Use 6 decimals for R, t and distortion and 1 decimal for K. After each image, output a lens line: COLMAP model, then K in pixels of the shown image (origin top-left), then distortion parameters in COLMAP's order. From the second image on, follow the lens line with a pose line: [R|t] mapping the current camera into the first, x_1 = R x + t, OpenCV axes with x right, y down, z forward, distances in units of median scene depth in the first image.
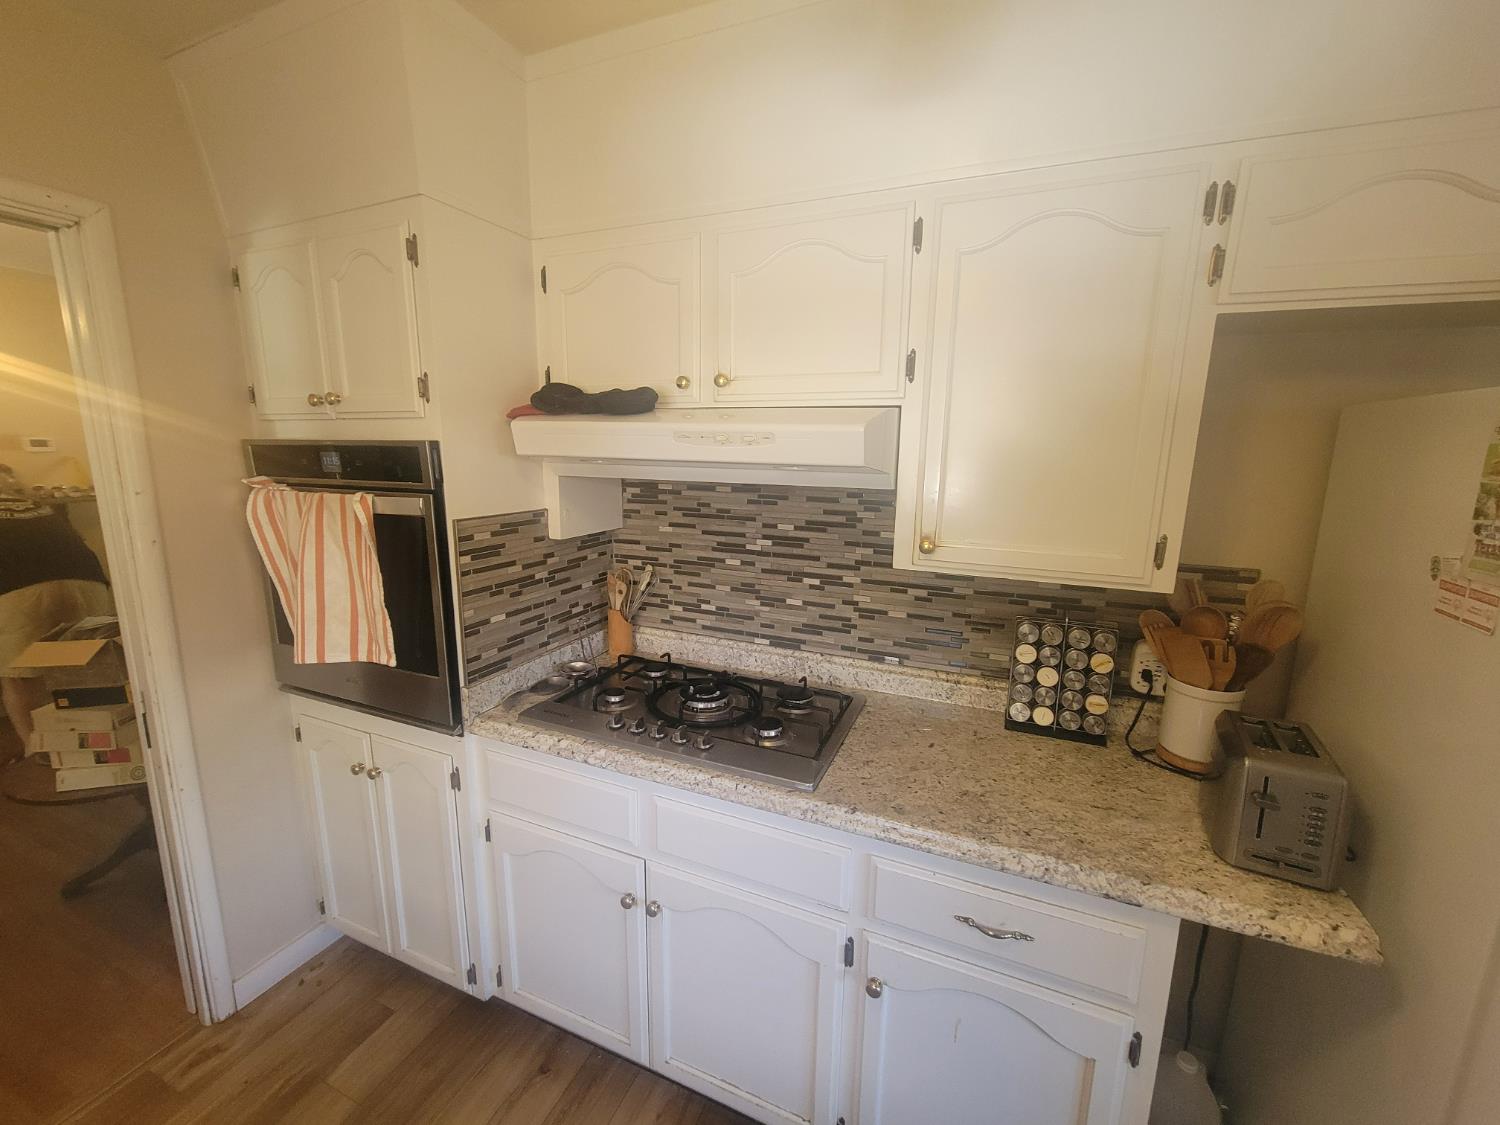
lens RADIAL K [[611.7, 0, 745.3], [0, 611.7, 558.2], [0, 0, 1]] dist [0.000728, 0.000061]
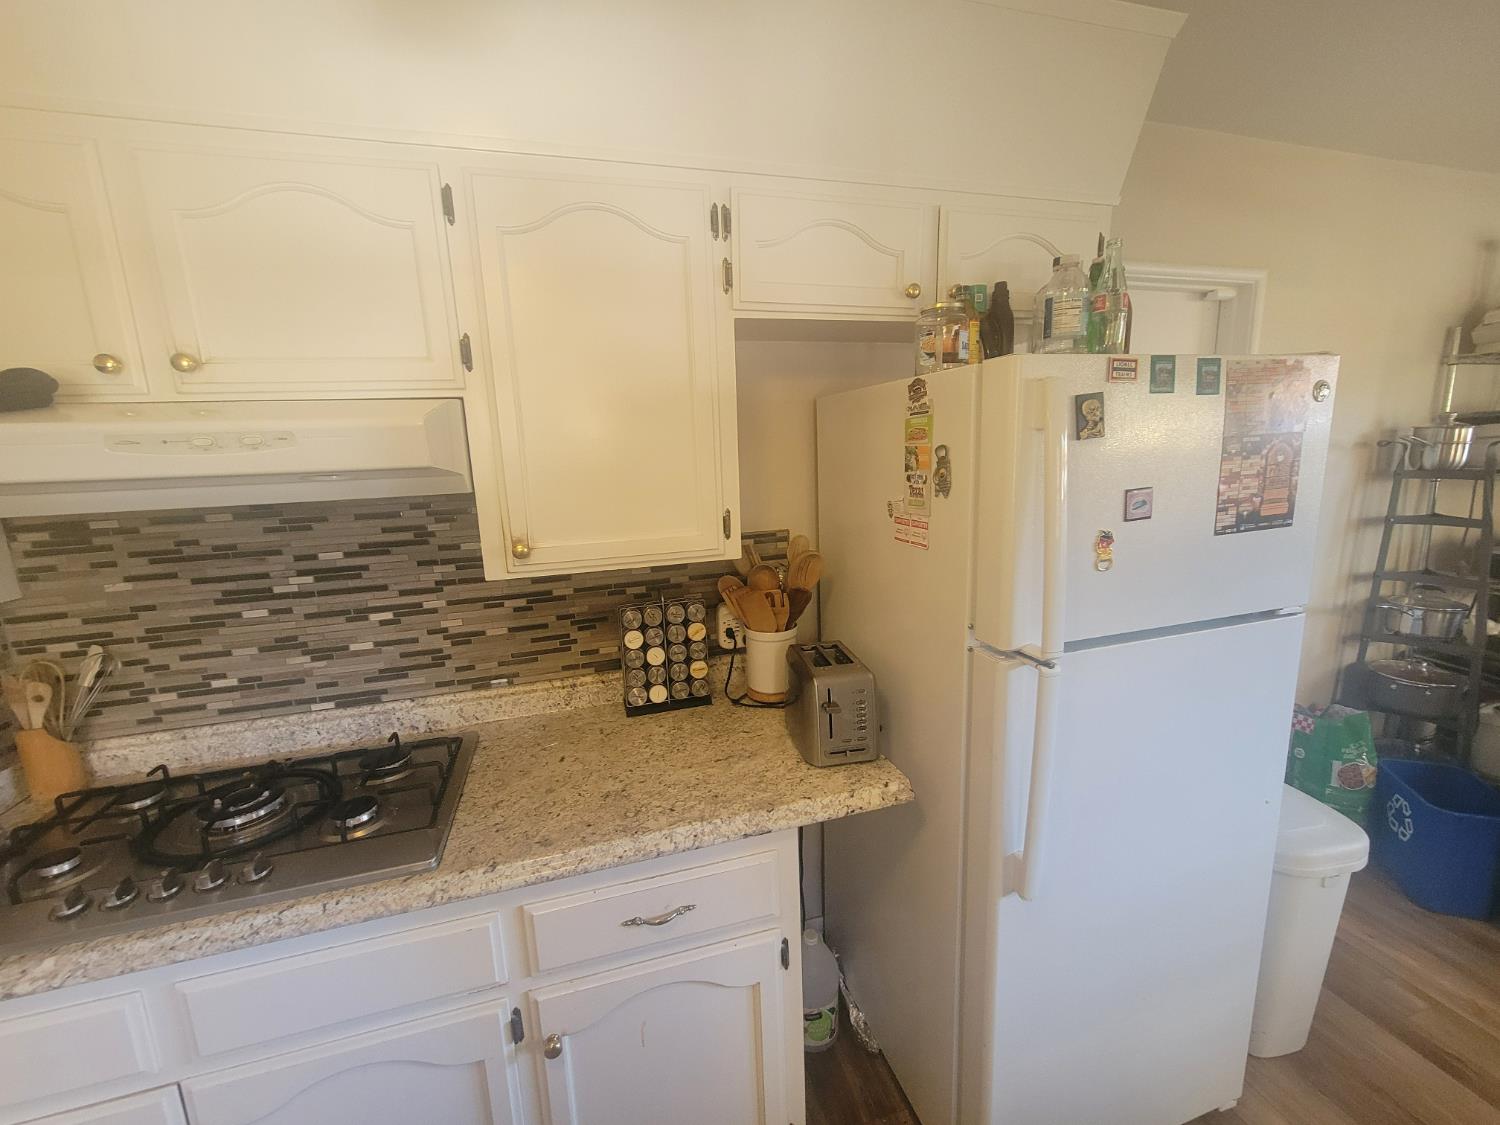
lens RADIAL K [[611.7, 0, 743.0], [0, 611.7, 557.8], [0, 0, 1]] dist [0.000728, 0.000061]
pose [[0.774796, -0.156477, 0.612541, -0.007267], [0.164528, 0.985408, 0.043617, 0.005433], [-0.610428, 0.066986, 0.789234, 0.064371]]
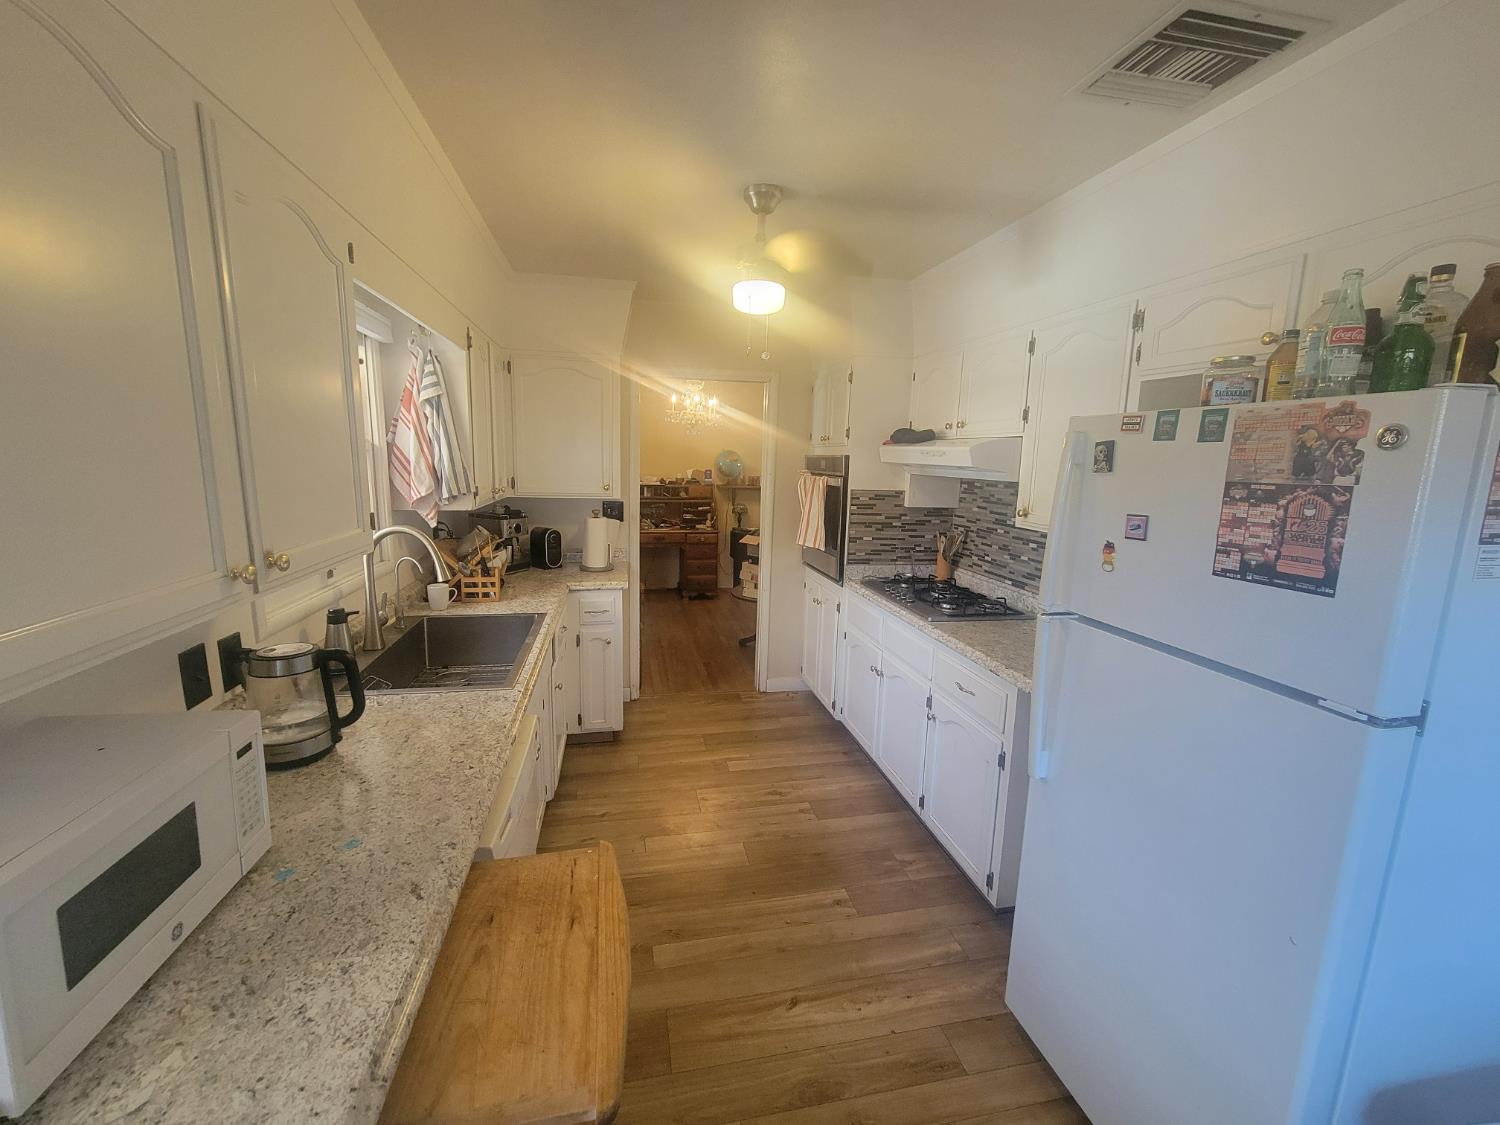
lens RADIAL K [[611.7, 0, 742.3], [0, 611.7, 556.1], [0, 0, 1]] dist [0.000728, 0.000061]
pose [[0.569164, 0.135638, -0.810959, 1.158643], [-0.170461, 0.984336, 0.045000, 0.146203], [0.804360, 0.112624, 0.583370, -0.623779]]
